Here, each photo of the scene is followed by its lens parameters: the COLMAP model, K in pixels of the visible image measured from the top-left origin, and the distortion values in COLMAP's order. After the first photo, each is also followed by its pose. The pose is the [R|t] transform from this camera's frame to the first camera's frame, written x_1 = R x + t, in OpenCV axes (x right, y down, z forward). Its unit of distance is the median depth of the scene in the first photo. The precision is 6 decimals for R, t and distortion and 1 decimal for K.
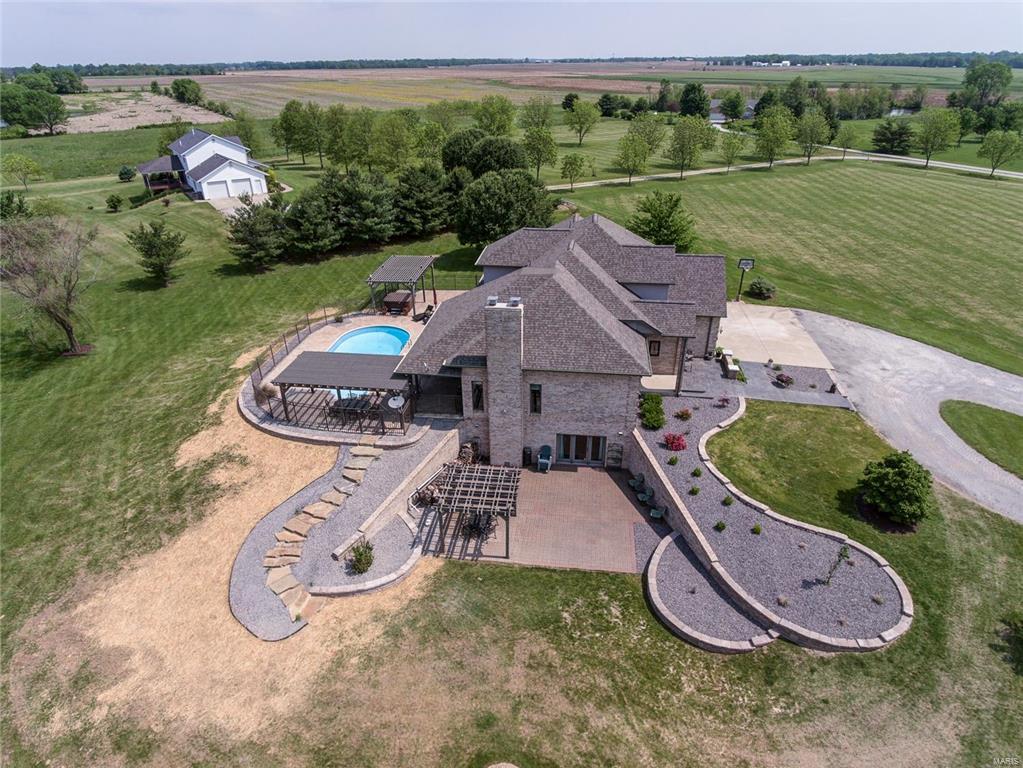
lens RADIAL K [[604.2, 0, 514.1], [0, 604.2, 391.0], [0, 0, 1]] dist [-0.000344, -0.002712]
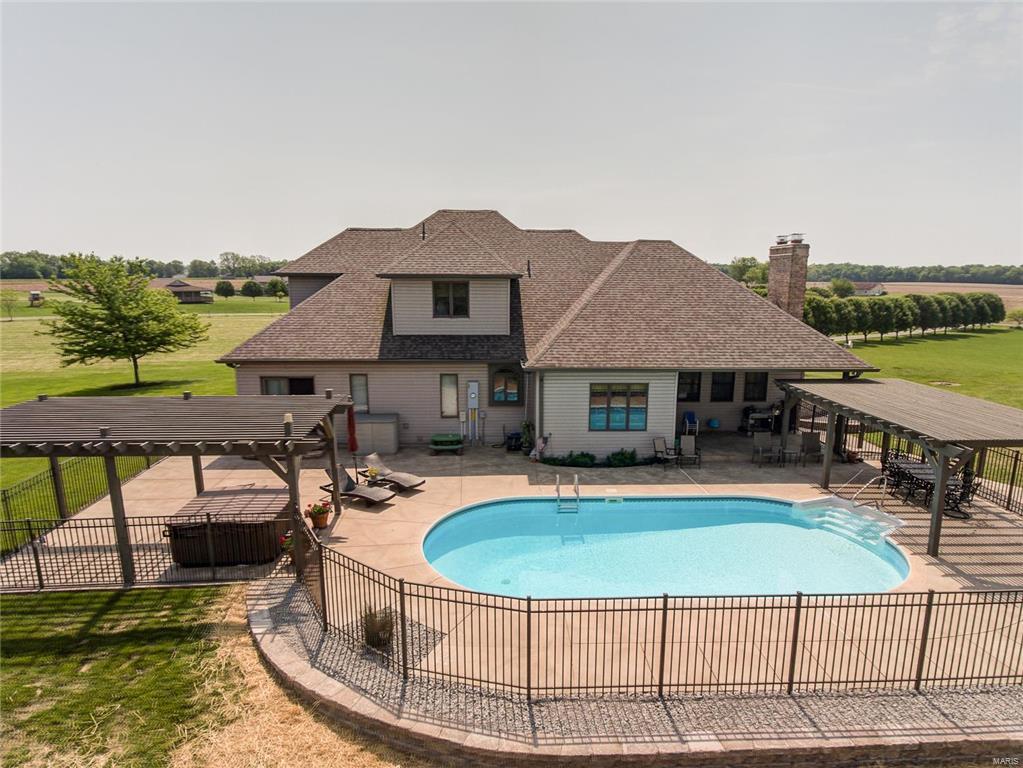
lens RADIAL K [[601.2, 0, 512.0], [0, 601.2, 396.3], [0, 0, 1]] dist [0.000833, -0.001442]
pose [[-0.167871, -0.188162, 0.967685, -0.709873], [0.467356, 0.849102, 0.246180, -0.317543], [-0.867985, 0.493580, -0.054601, 1.379452]]
